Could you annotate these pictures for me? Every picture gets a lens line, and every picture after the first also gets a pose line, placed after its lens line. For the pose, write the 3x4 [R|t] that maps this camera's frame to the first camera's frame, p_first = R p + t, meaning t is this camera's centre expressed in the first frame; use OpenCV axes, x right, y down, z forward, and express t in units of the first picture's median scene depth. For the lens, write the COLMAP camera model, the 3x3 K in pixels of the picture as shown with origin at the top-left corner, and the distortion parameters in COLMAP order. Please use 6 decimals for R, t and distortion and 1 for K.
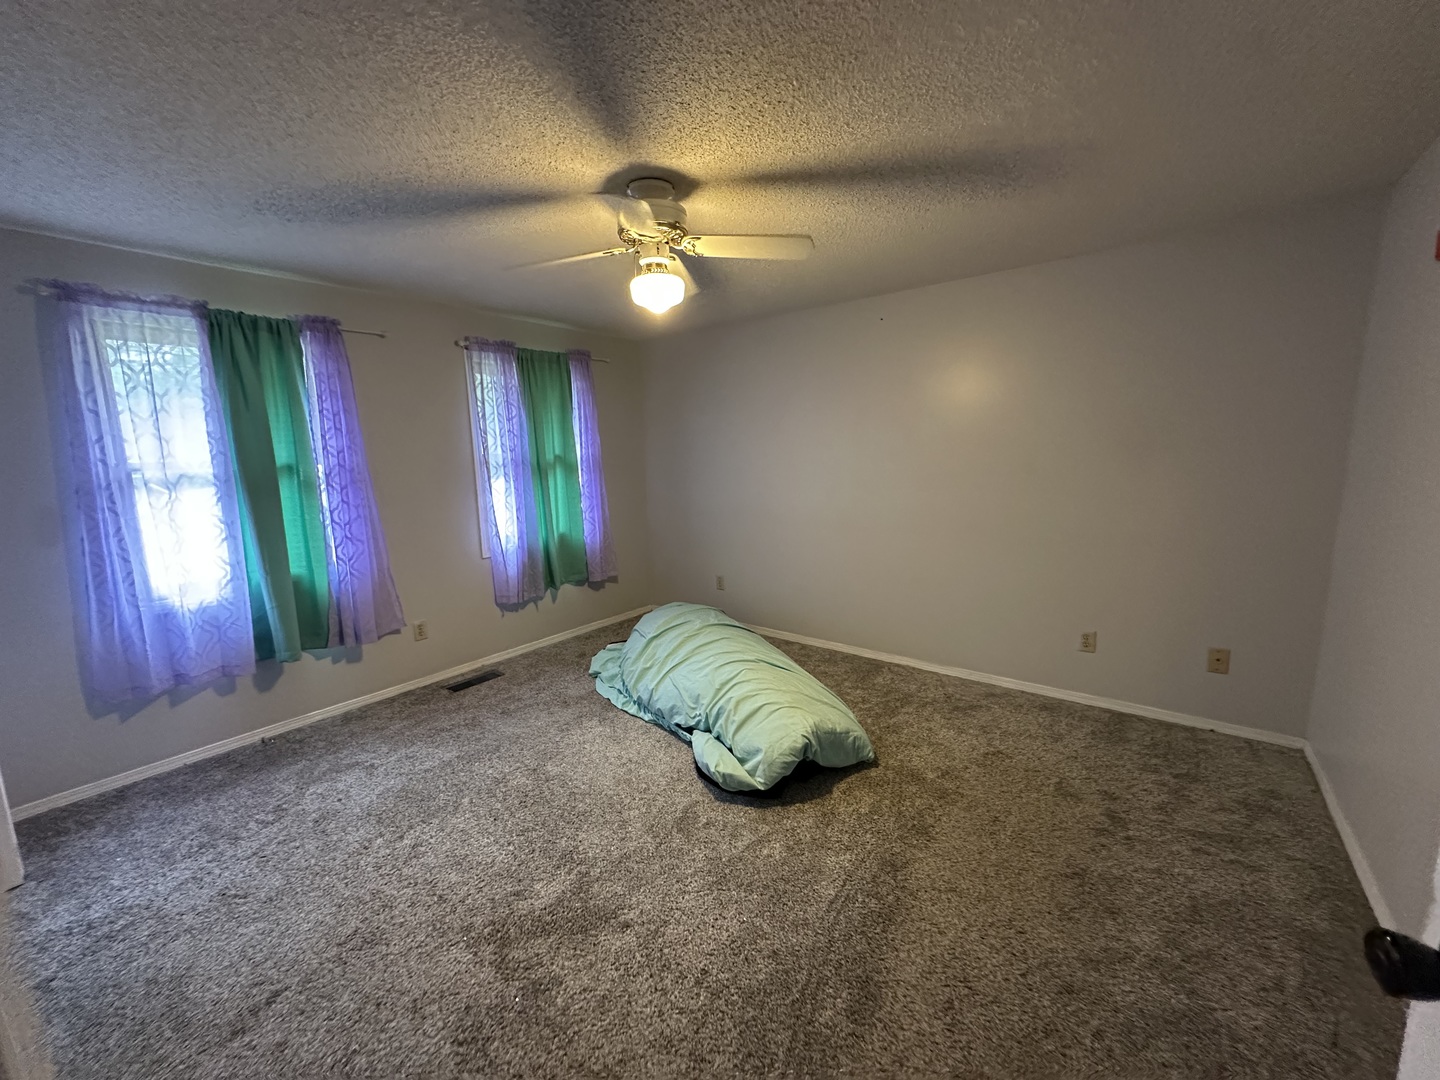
lens RADIAL K [[574.3, 0, 724.5], [0, 574.3, 539.2], [0, 0, 1]] dist [-0.005421, 0.001140]
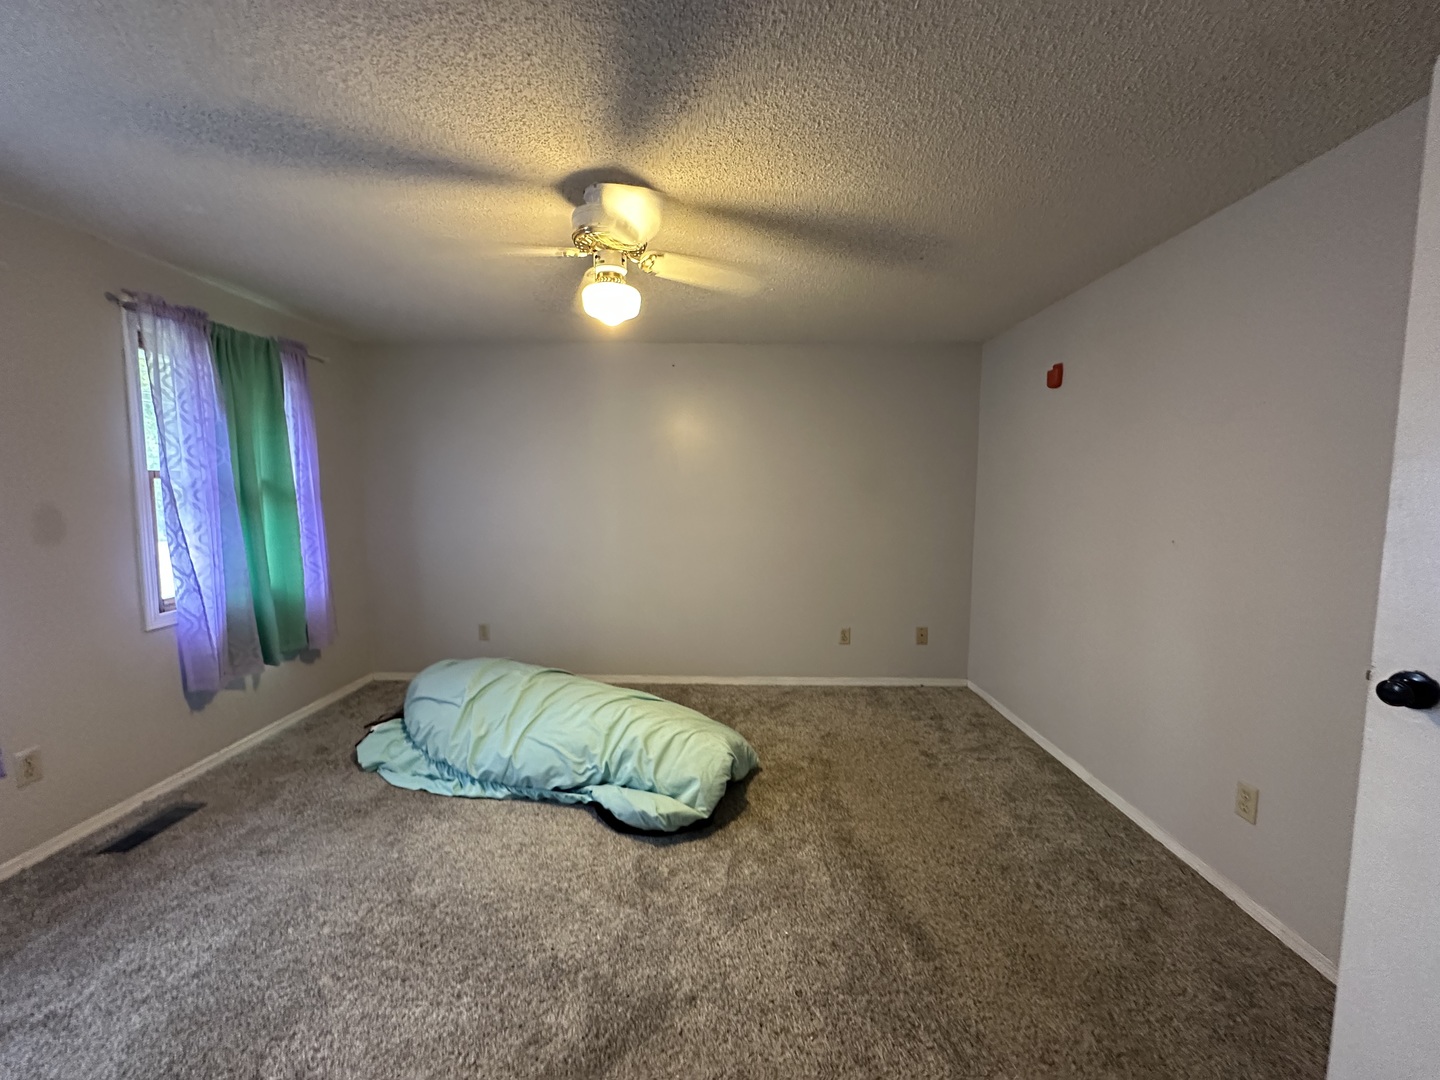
lens RADIAL K [[574.3, 0, 724.5], [0, 574.3, 539.2], [0, 0, 1]] dist [-0.005421, 0.001140]
pose [[0.793823, -0.022098, 0.607747, -0.396736], [0.068314, 0.996255, -0.053006, 0.011249], [-0.604300, 0.083595, 0.792359, 0.127706]]
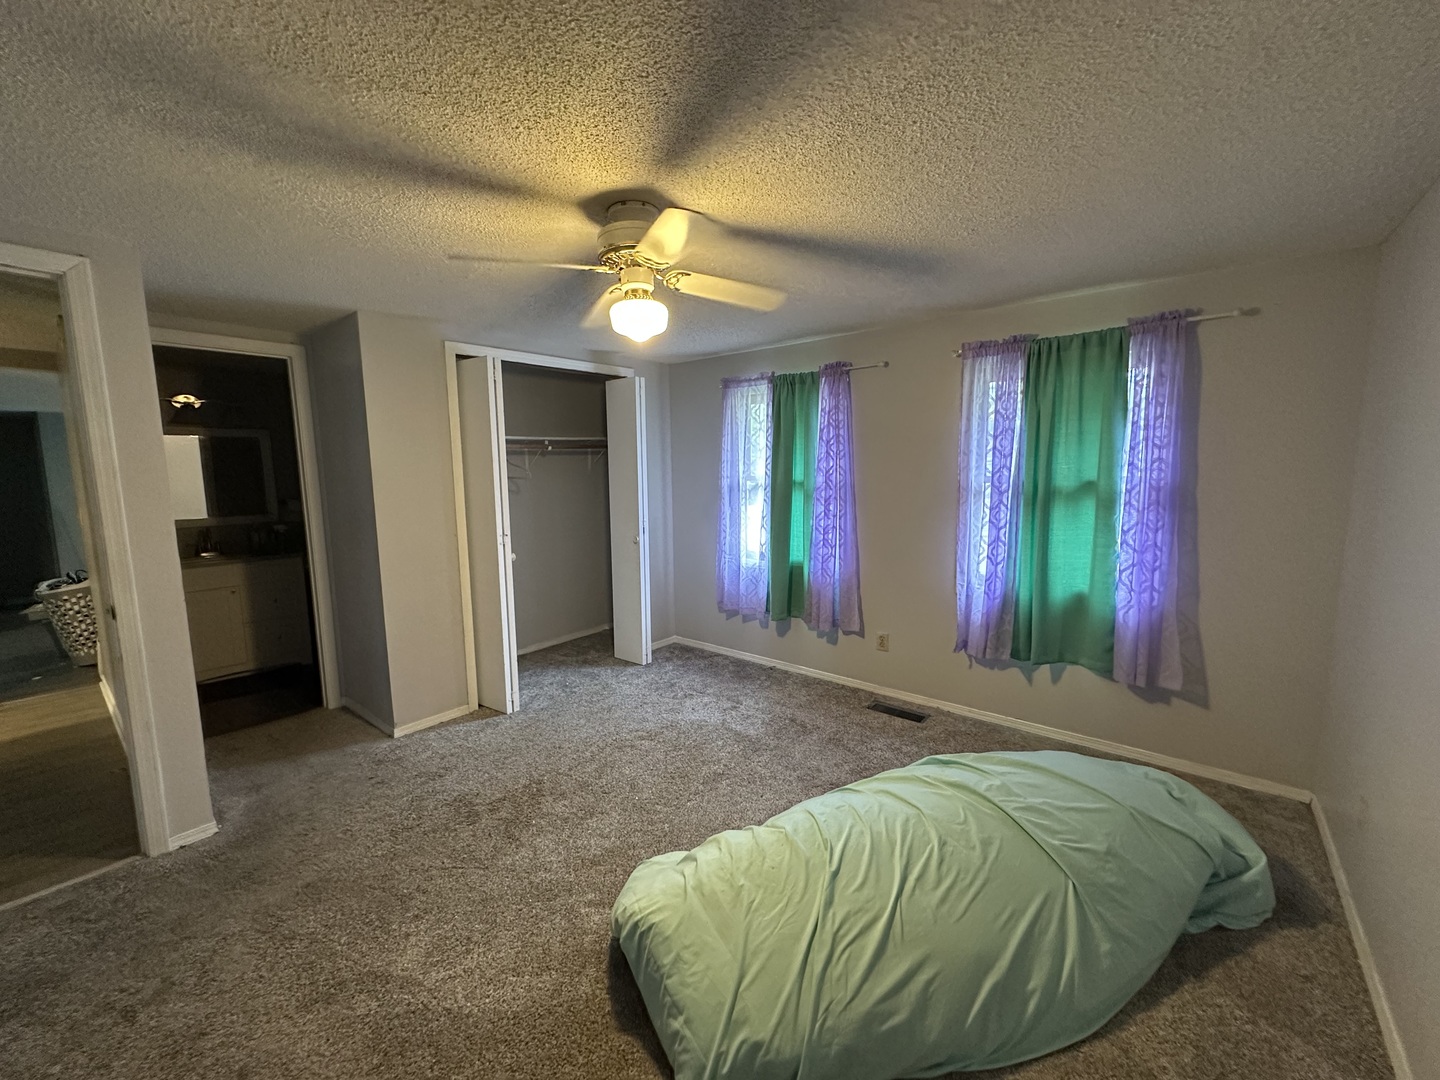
lens RADIAL K [[574.3, 0, 724.5], [0, 574.3, 539.2], [0, 0, 1]] dist [-0.005421, 0.001140]
pose [[-0.028606, 0.145126, -0.989000, 0.606072], [-0.145968, 0.978192, 0.147762, -0.169649], [0.988876, 0.148589, -0.006798, 0.859699]]
